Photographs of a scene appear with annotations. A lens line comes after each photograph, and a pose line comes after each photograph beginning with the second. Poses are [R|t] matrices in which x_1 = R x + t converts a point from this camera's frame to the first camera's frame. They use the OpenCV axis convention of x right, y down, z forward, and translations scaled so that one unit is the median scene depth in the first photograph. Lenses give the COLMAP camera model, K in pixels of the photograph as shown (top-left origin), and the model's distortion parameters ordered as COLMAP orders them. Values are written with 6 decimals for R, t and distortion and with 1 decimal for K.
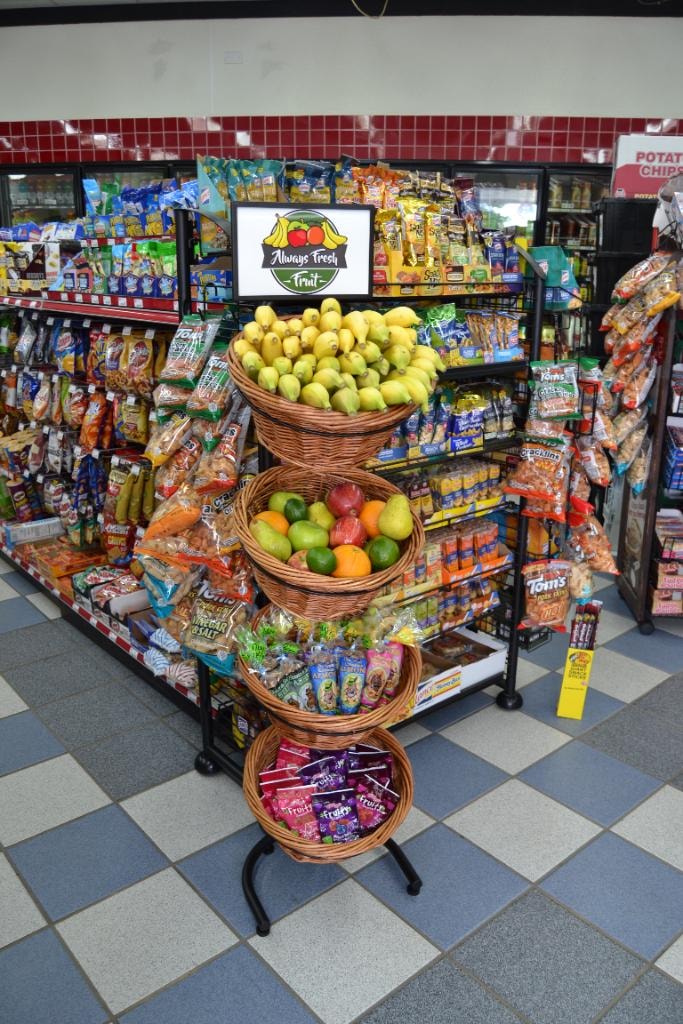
lens RADIAL K [[799.9, 0, 351.8], [0, 799.9, 485.2], [0, 0, 1]] dist [-0.074083, 0.005809]
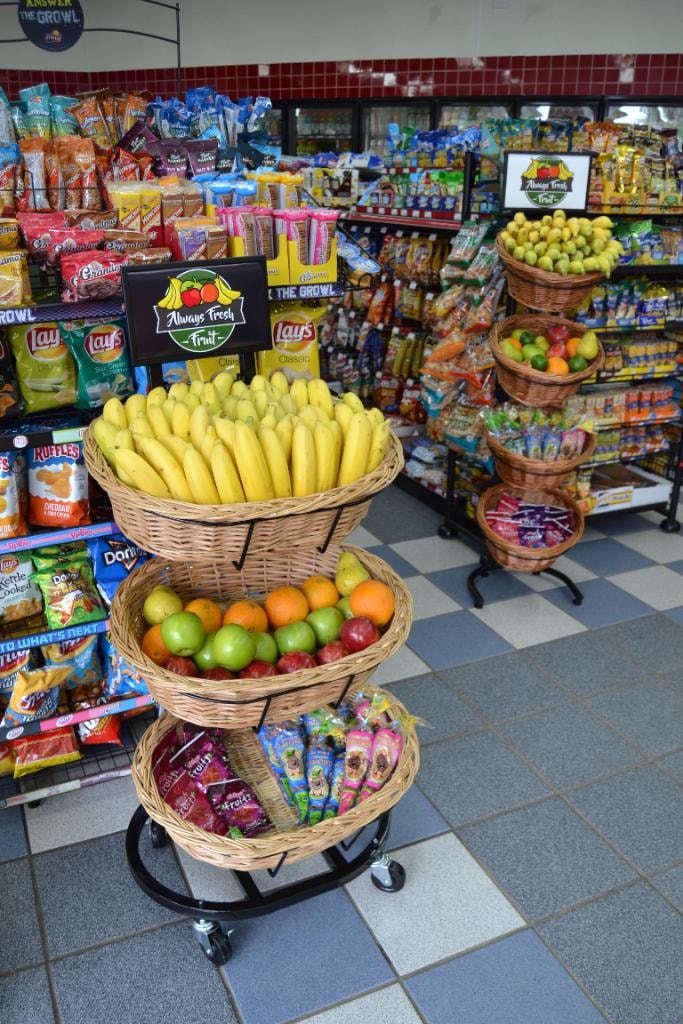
lens RADIAL K [[871.1, 0, 339.8], [0, 871.1, 508.6], [0, 0, 1]] dist [-0.092371, 0.056935]
pose [[0.959712, 0.105059, -0.260607, 0.047550], [-0.083650, 0.992243, 0.091955, 0.190318], [0.268246, -0.066451, 0.961056, -0.655384]]
